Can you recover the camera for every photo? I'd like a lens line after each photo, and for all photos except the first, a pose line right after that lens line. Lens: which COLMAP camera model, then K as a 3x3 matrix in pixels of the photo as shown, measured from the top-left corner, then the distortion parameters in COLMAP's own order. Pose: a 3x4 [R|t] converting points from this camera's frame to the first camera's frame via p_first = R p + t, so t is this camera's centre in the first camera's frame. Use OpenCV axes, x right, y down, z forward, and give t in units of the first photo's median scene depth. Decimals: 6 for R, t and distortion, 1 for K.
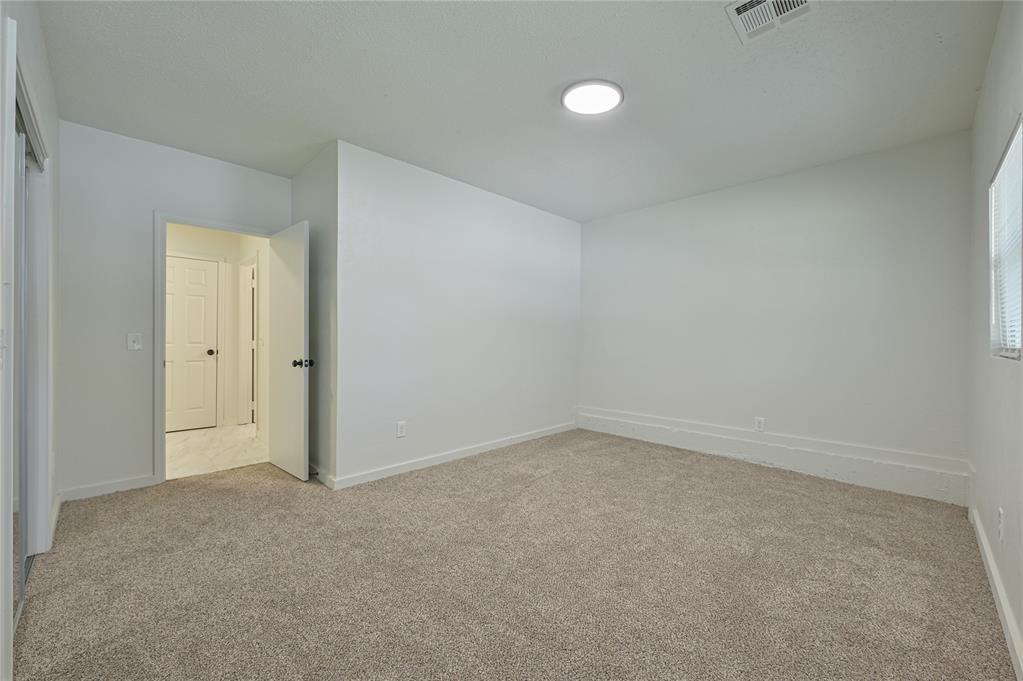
lens RADIAL K [[403.6, 0, 515.0], [0, 403.6, 335.6], [0, 0, 1]] dist [0.000578, -0.000883]
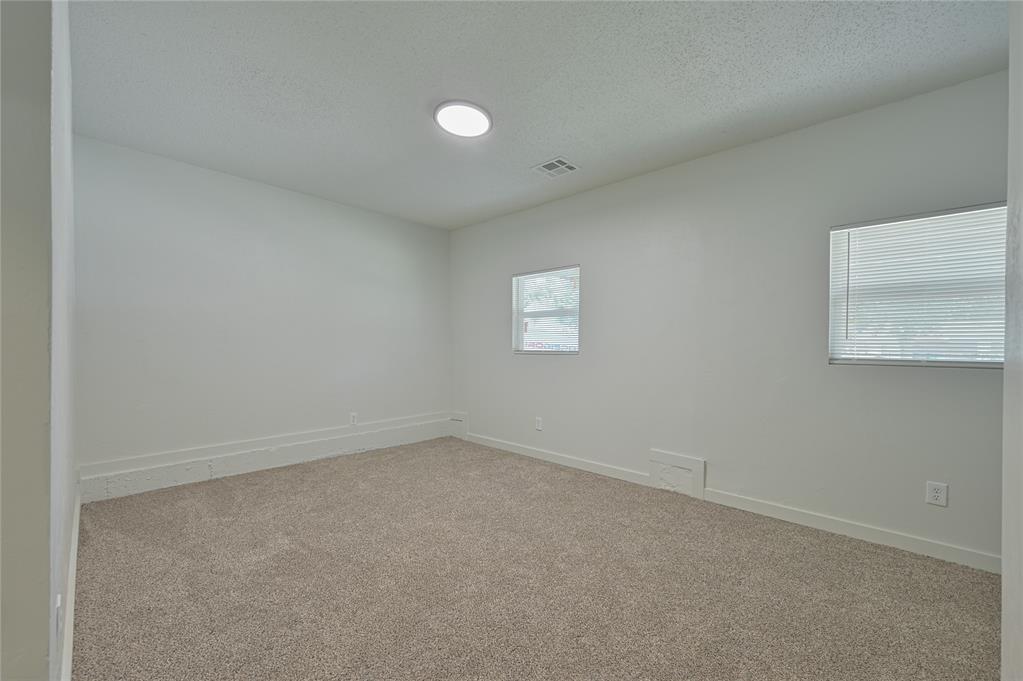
lens RADIAL K [[403.6, 0, 514.4], [0, 403.6, 345.6], [0, 0, 1]] dist [0.000578, -0.000883]
pose [[-0.018087, -0.007303, 0.999810, -0.572327], [-0.015544, 0.999855, 0.007023, -0.005028], [-0.999716, -0.015414, -0.018198, 0.580260]]
